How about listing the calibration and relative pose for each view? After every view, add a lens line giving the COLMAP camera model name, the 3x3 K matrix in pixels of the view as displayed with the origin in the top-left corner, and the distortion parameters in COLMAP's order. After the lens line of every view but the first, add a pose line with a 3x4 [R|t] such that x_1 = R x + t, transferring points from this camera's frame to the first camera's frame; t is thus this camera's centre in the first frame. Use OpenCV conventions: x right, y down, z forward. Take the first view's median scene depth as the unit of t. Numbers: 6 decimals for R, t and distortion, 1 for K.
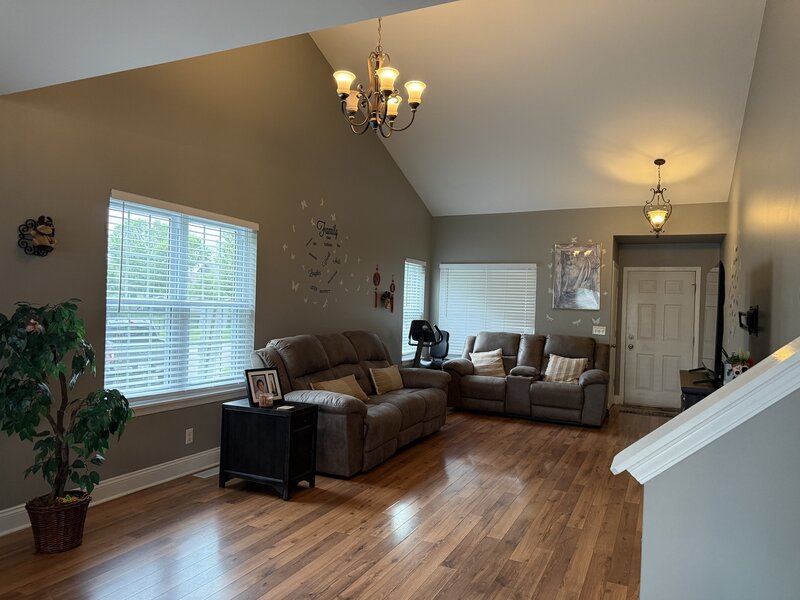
lens RADIAL K [[572.9, 0, 400.0], [0, 572.9, 300.0], [0, 0, 1]] dist [0.114713, -0.195739]
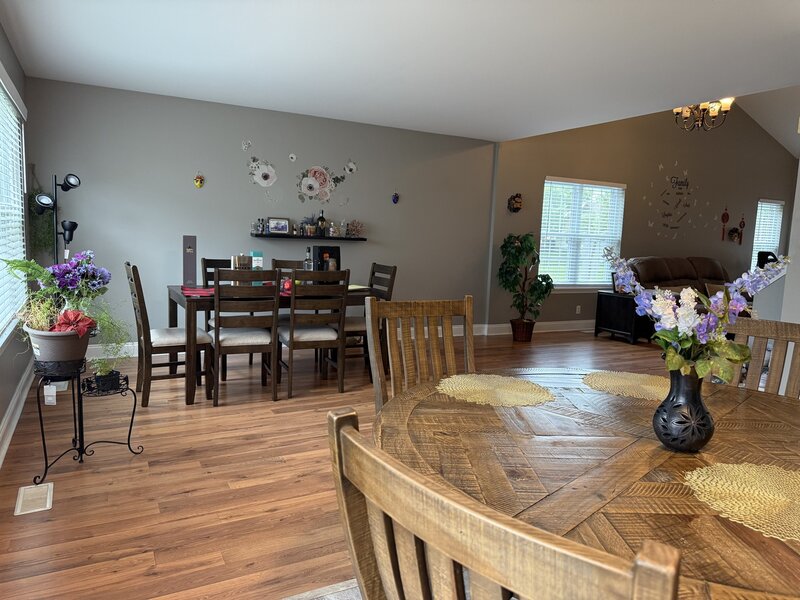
lens RADIAL K [[561.1, 0, 400.0], [0, 561.1, 300.0], [0, 0, 1]] dist [0.115989, -0.179138]
pose [[0.804111, 0.068578, -0.590511, 0.232717], [-0.005067, 0.994079, 0.108546, 0.017860], [0.594458, -0.084291, 0.799697, -0.746134]]
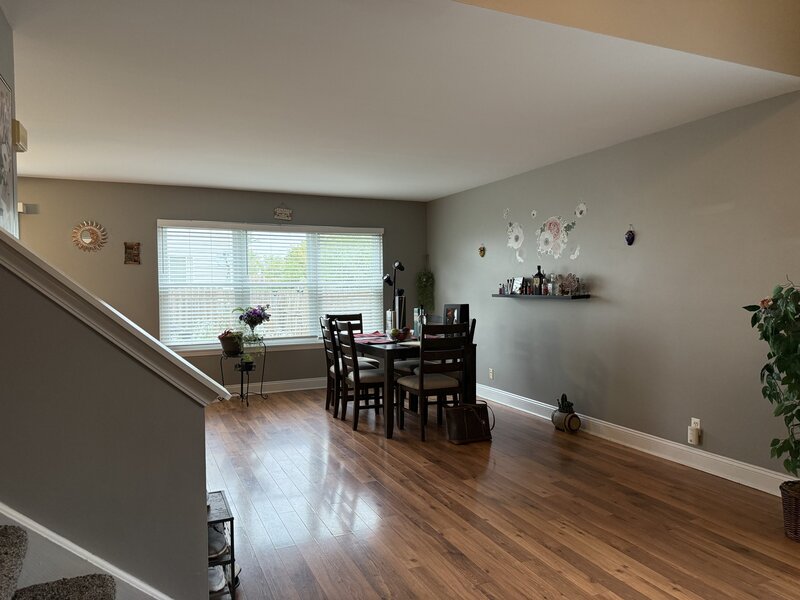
lens RADIAL K [[561.1, 0, 400.0], [0, 561.1, 300.0], [0, 0, 1]] dist [0.115989, -0.179138]
pose [[-0.655716, 0.014560, -0.754867, 0.389739], [0.017090, 0.999844, 0.004440, 0.014959], [0.754814, -0.009989, -0.655862, 0.785725]]
